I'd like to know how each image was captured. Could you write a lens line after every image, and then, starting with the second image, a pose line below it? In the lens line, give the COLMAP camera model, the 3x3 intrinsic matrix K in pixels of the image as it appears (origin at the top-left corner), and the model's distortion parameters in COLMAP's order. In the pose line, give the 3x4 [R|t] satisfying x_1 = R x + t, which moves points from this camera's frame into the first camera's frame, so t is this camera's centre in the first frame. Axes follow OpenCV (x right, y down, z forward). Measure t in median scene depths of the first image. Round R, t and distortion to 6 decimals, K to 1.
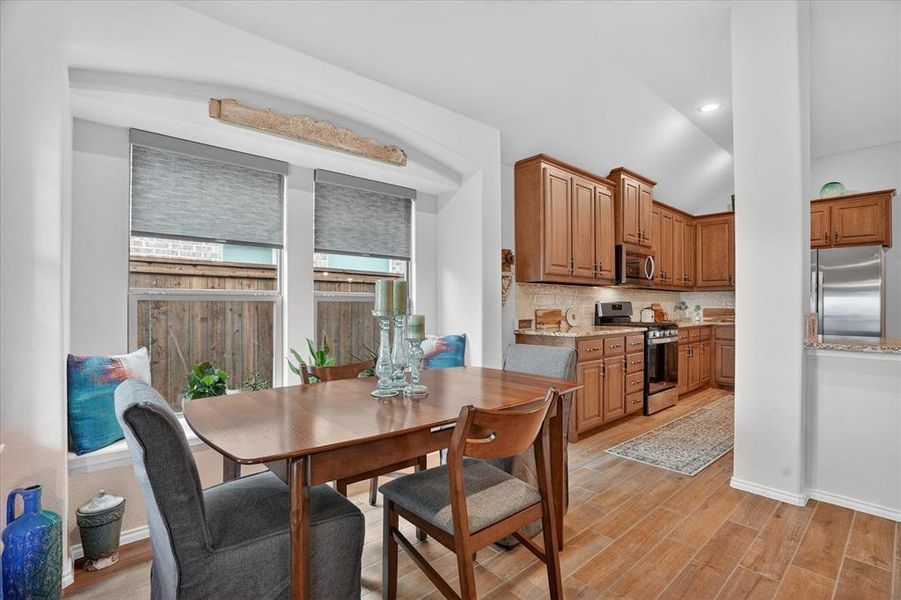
lens RADIAL K [[421.9, 0, 458.2], [0, 421.9, 303.3], [0, 0, 1]] dist [-0.054556, 0.019158]
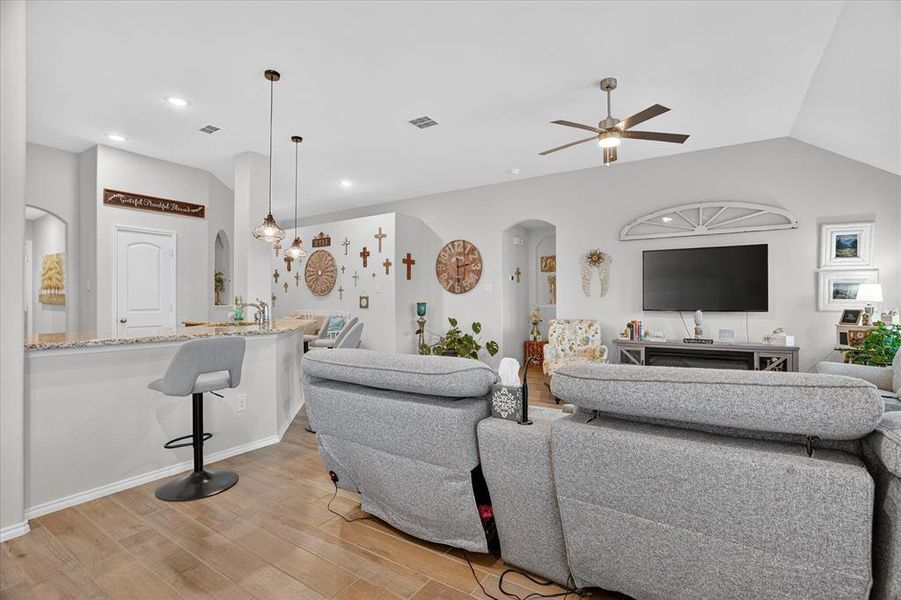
lens RADIAL K [[421.9, 0, 447.7], [0, 421.9, 303.1], [0, 0, 1]] dist [-0.054556, 0.019158]
pose [[-0.269026, -0.004950, 0.963120, -0.154405], [-0.001494, 0.999988, 0.004722, 0.001986], [-0.963132, -0.000168, -0.269030, 0.250696]]
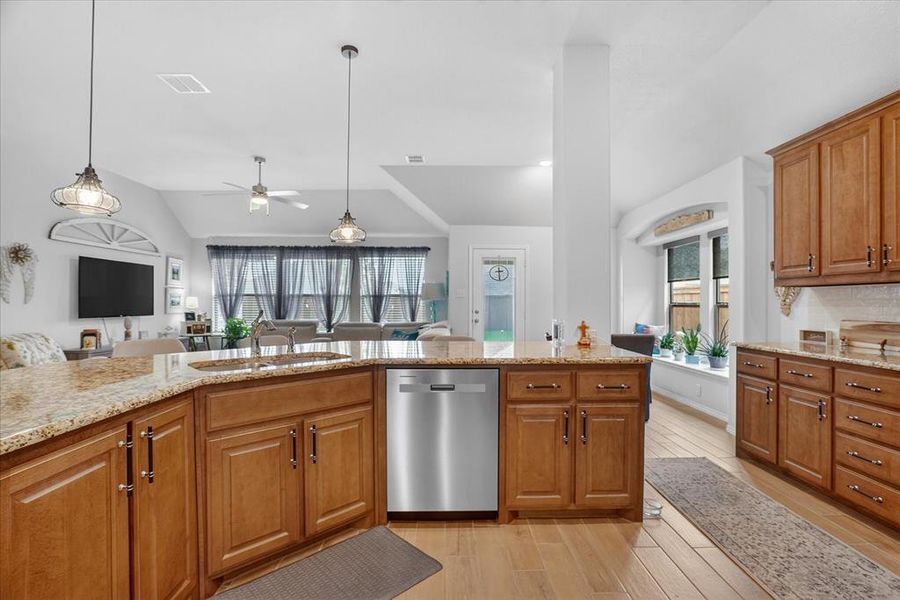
lens RADIAL K [[421.4, 0, 450.1], [0, 421.4, 299.1], [0, 0, 1]] dist [-0.054556, 0.019158]
pose [[-0.651412, -0.008508, -0.758676, 1.392856], [-0.000403, 0.999941, -0.010868, -0.017780], [0.758724, -0.006774, -0.651377, 1.082875]]
